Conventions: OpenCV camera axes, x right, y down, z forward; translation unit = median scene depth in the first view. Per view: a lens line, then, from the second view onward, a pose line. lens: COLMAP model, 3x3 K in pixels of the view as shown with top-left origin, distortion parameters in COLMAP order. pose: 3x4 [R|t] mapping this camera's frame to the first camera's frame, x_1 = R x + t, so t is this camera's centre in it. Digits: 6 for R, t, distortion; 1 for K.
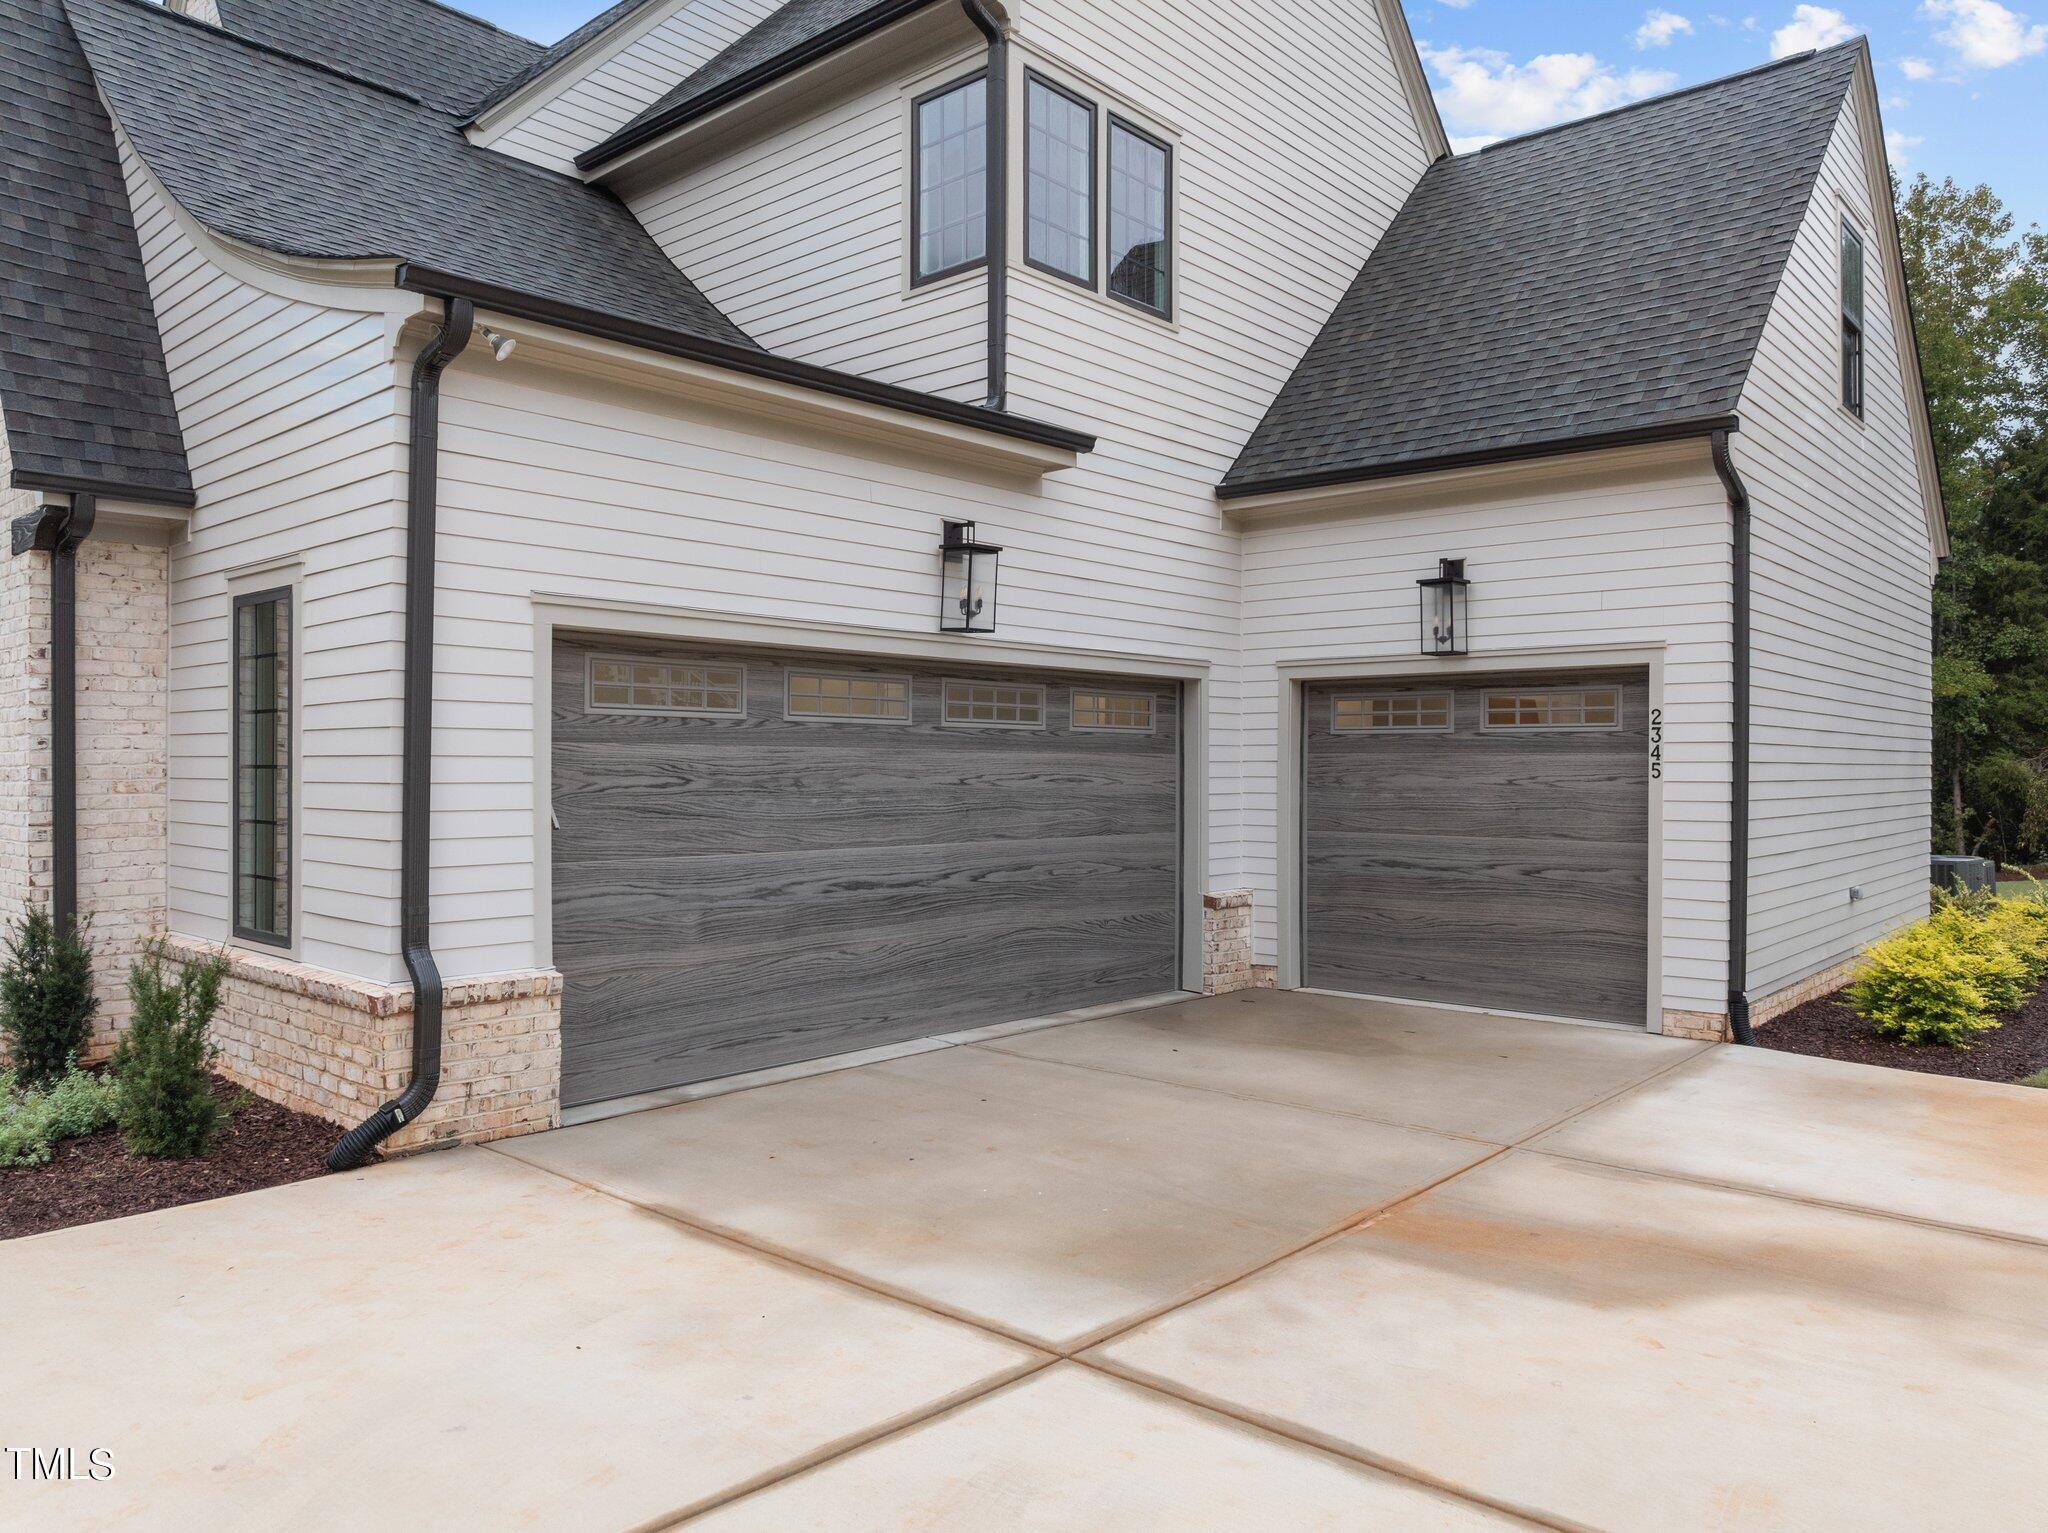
lens RADIAL K [[1411.5, 0, 1024.0], [0, 1411.5, 766.5], [0, 0, 1]] dist [-0.051558, 0.048847]
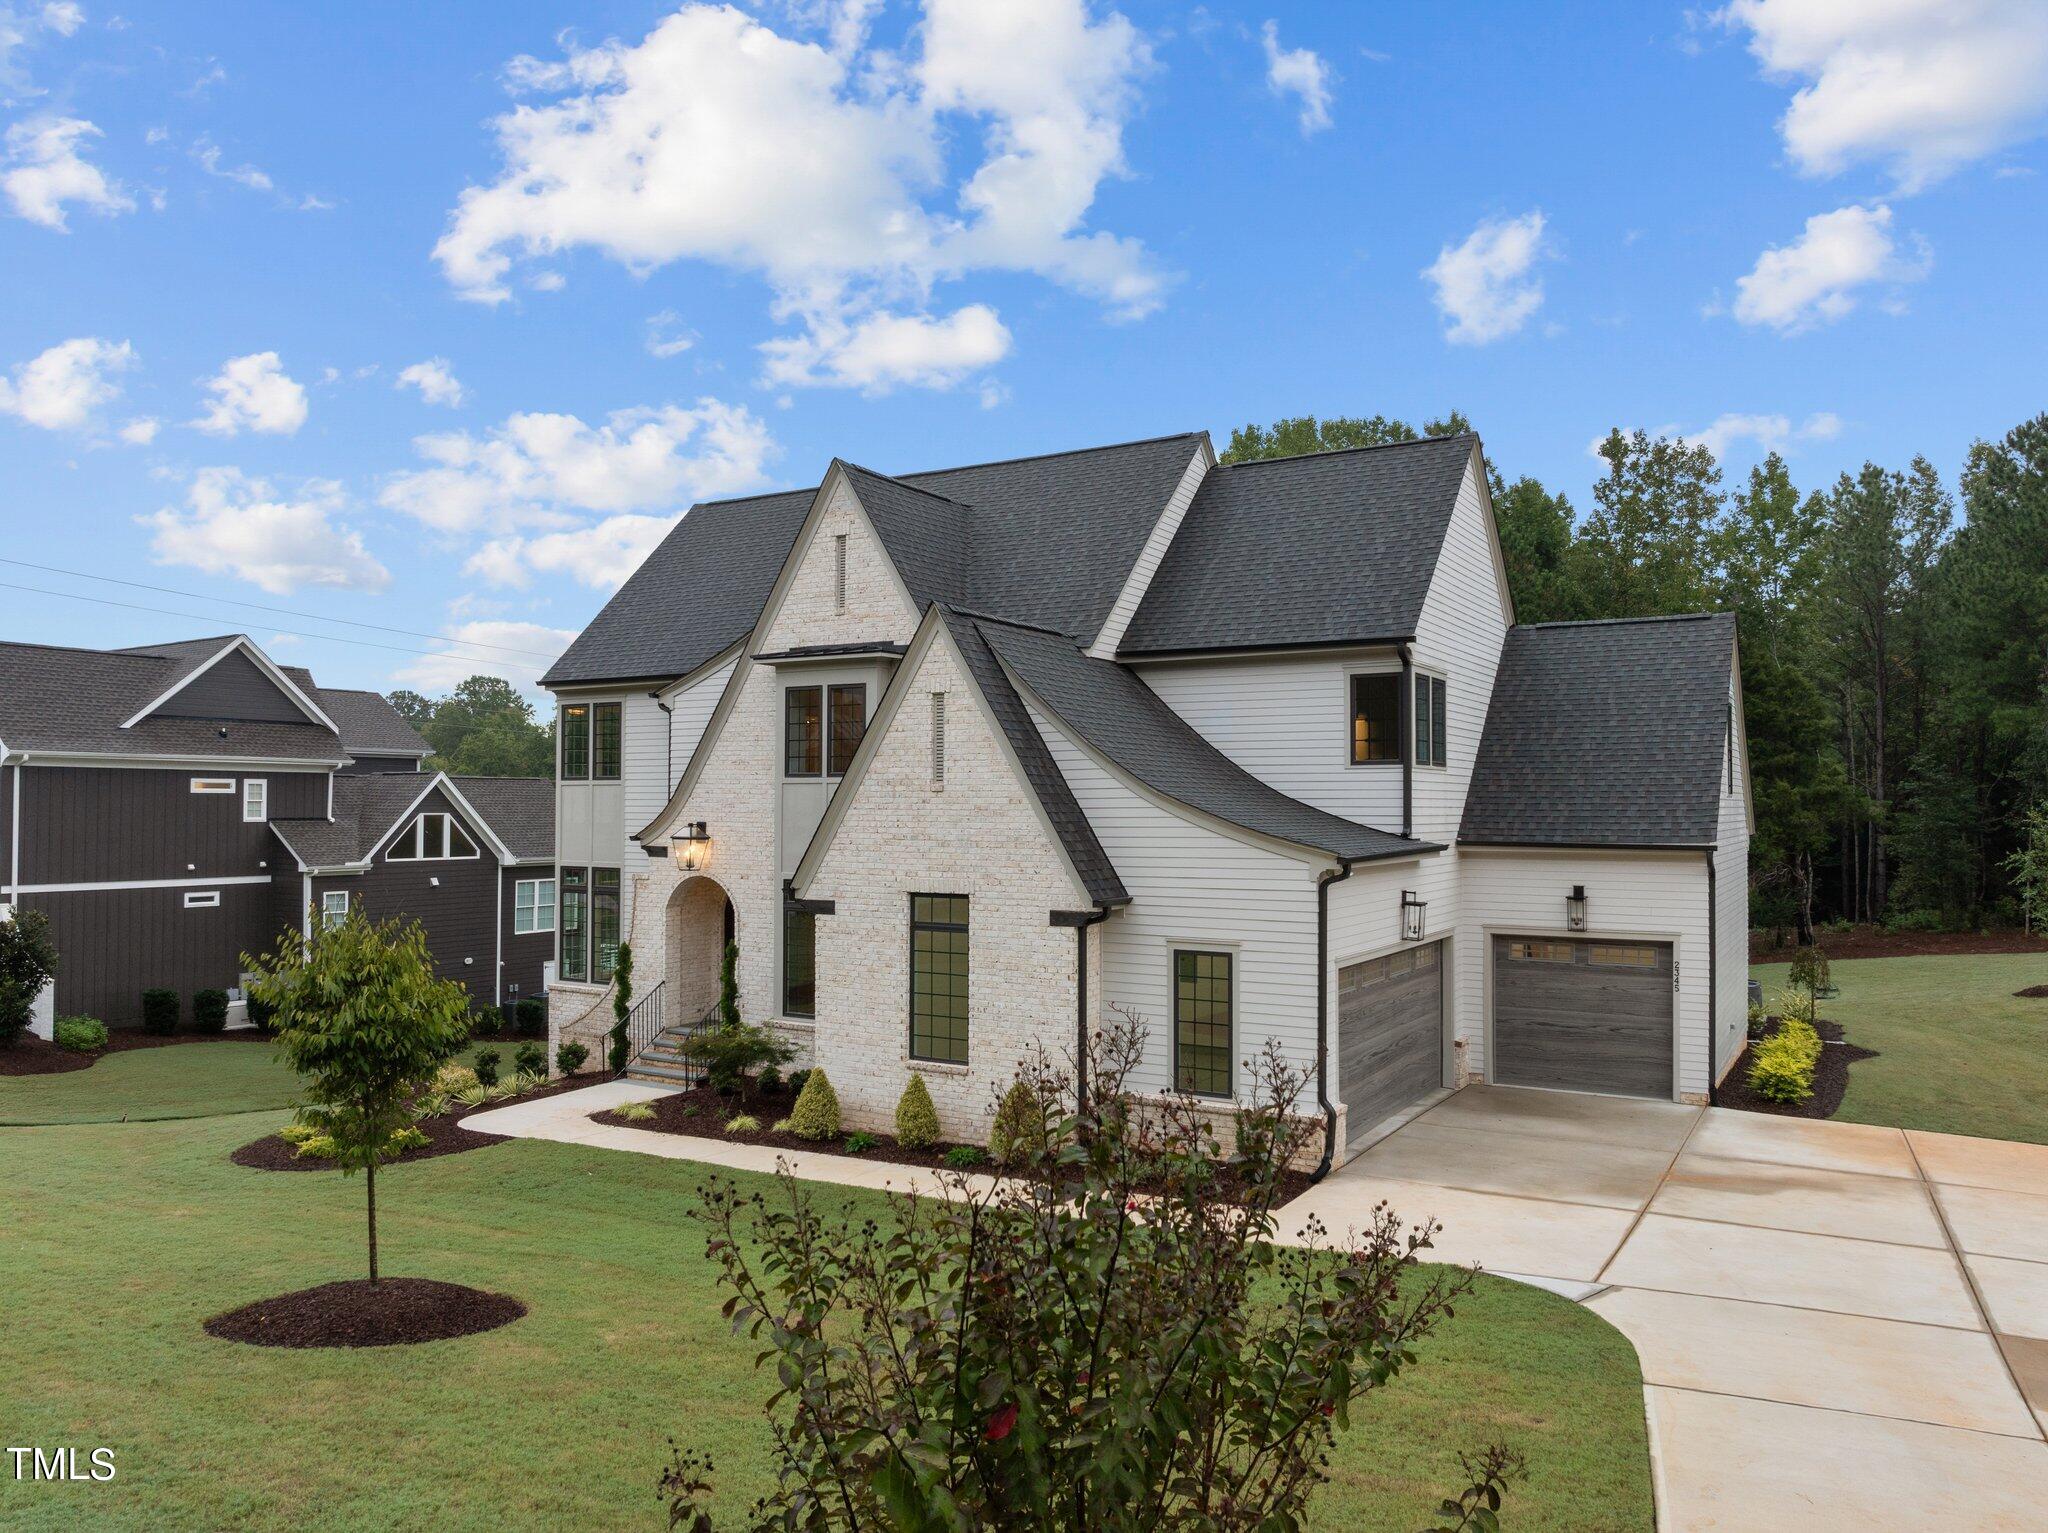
lens RADIAL K [[1416.6, 0, 1026.8], [0, 1416.6, 778.9], [0, 0, 1]] dist [-0.008595, -0.003013]
pose [[0.982588, 0.000316, 0.185798, -0.960602], [0.003279, 0.999813, -0.019042, -0.280093], [-0.185769, 0.019319, 0.982404, -1.015073]]
